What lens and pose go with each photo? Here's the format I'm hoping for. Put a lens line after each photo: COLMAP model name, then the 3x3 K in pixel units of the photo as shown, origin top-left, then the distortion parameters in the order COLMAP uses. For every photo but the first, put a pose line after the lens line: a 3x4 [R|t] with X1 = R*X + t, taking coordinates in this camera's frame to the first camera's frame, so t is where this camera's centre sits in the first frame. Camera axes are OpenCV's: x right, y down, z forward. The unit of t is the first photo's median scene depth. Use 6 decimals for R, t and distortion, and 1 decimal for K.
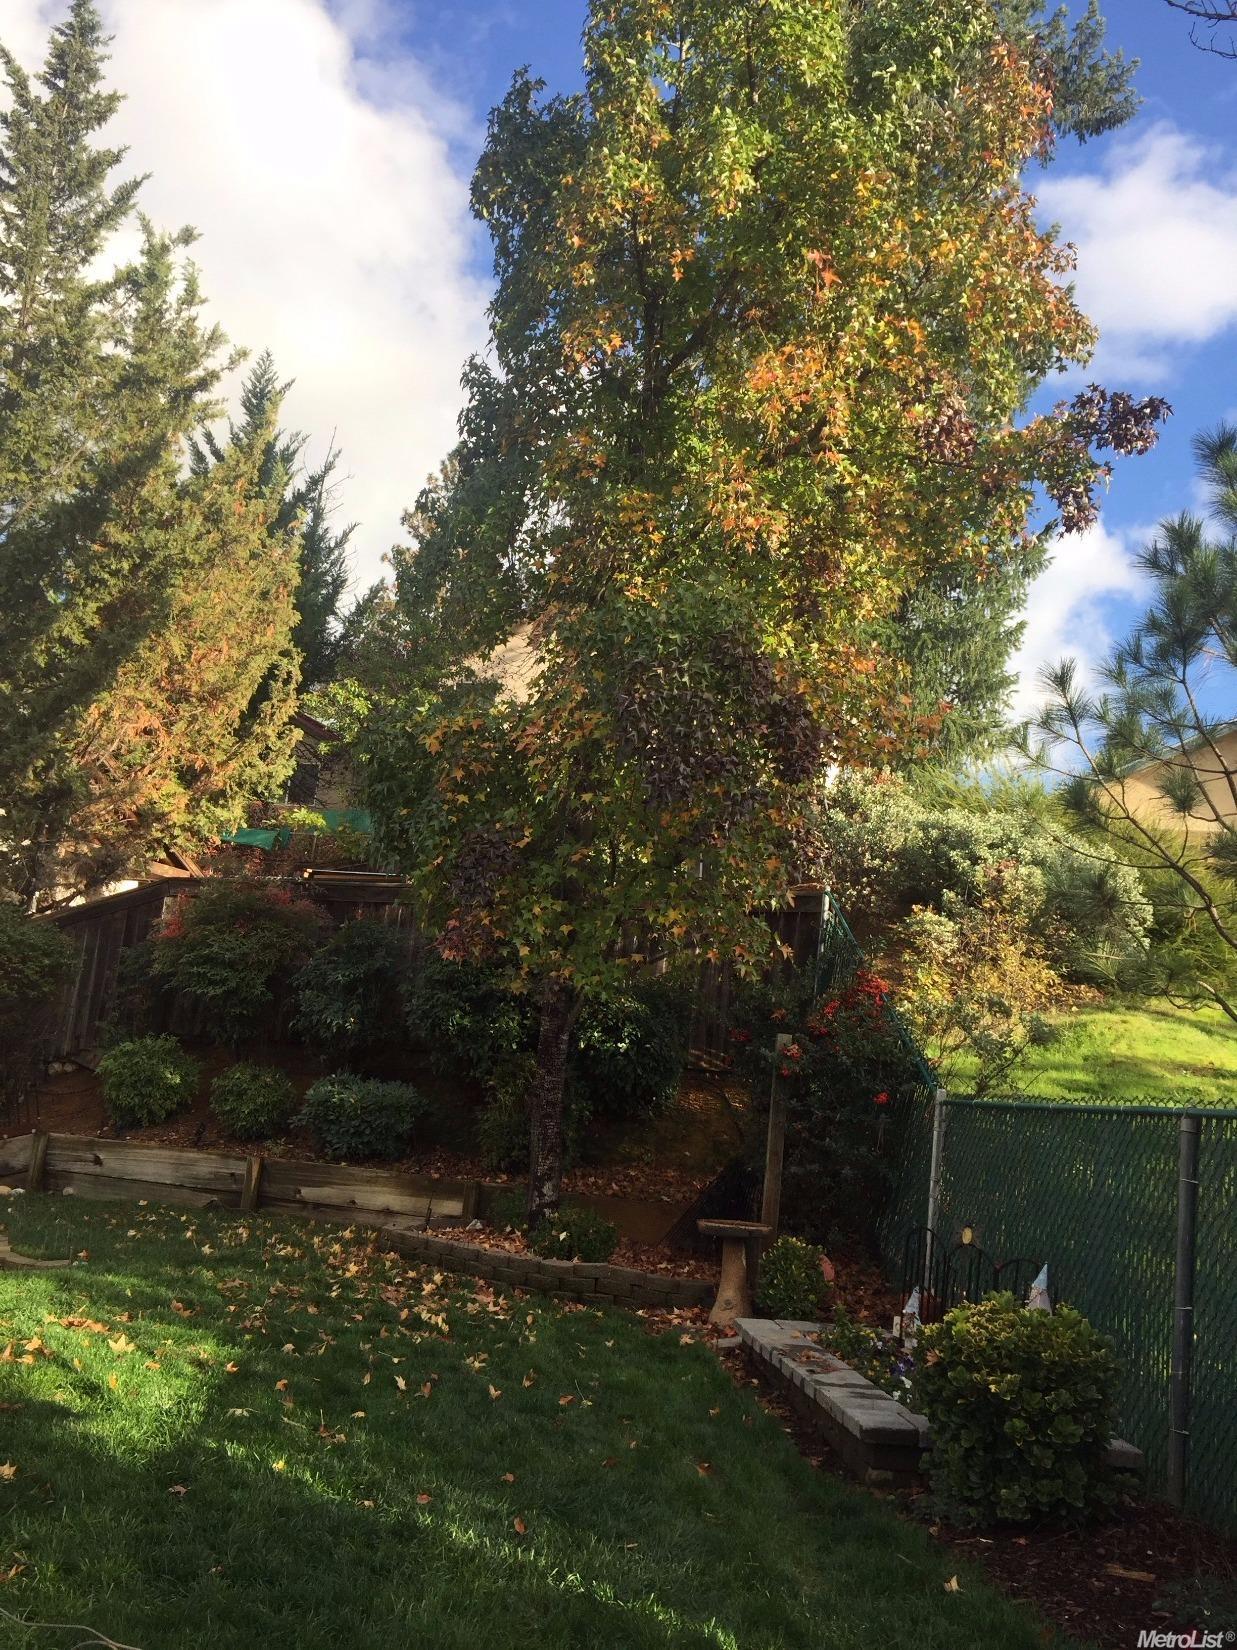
lens RADIAL K [[1404.5, 0, 619.3], [0, 1404.5, 828.7], [0, 0, 1]] dist [0.060819, -0.049913]
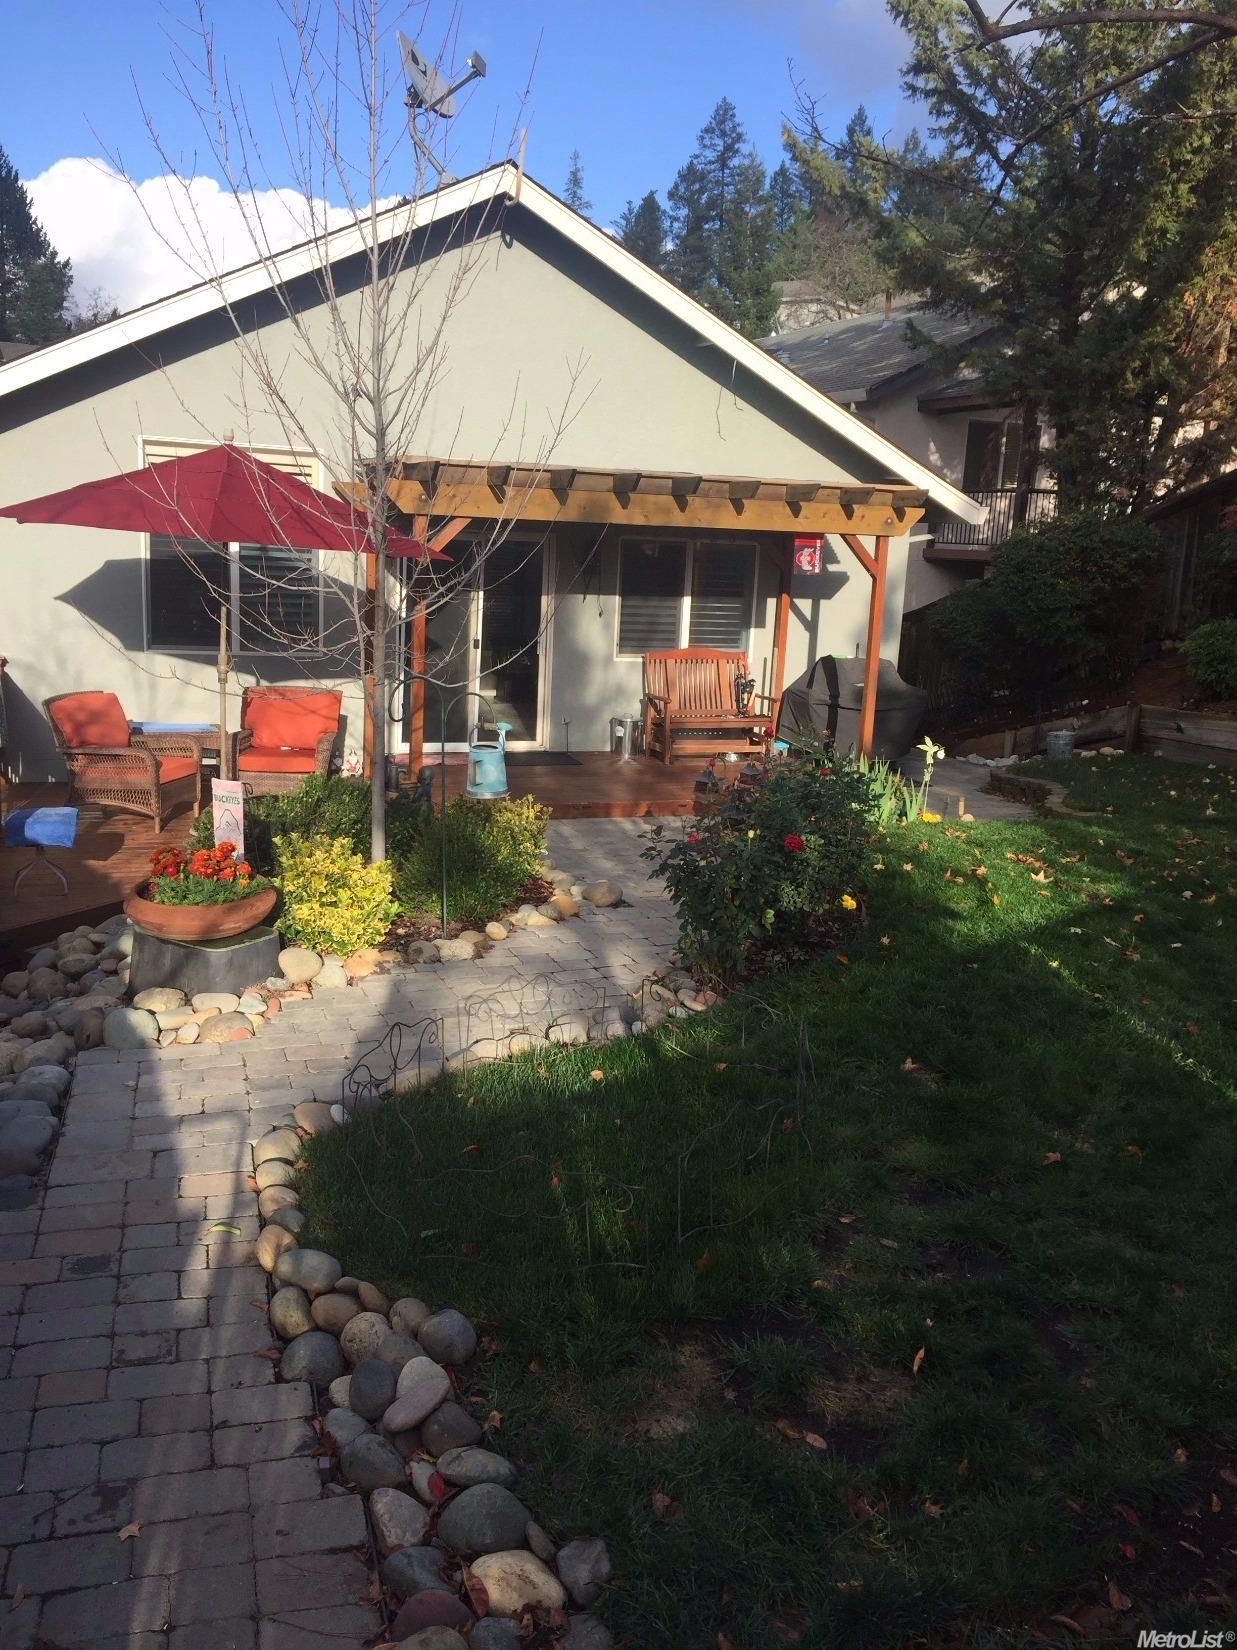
lens RADIAL K [[1404.5, 0, 617.7], [0, 1404.5, 825.4], [0, 0, 1]] dist [0.060819, -0.049913]
pose [[0.661652, 0.071248, -0.746419, 0.191293], [0.164784, 0.957321, 0.237450, -0.038237], [0.731480, -0.280107, 0.621673, -0.067543]]
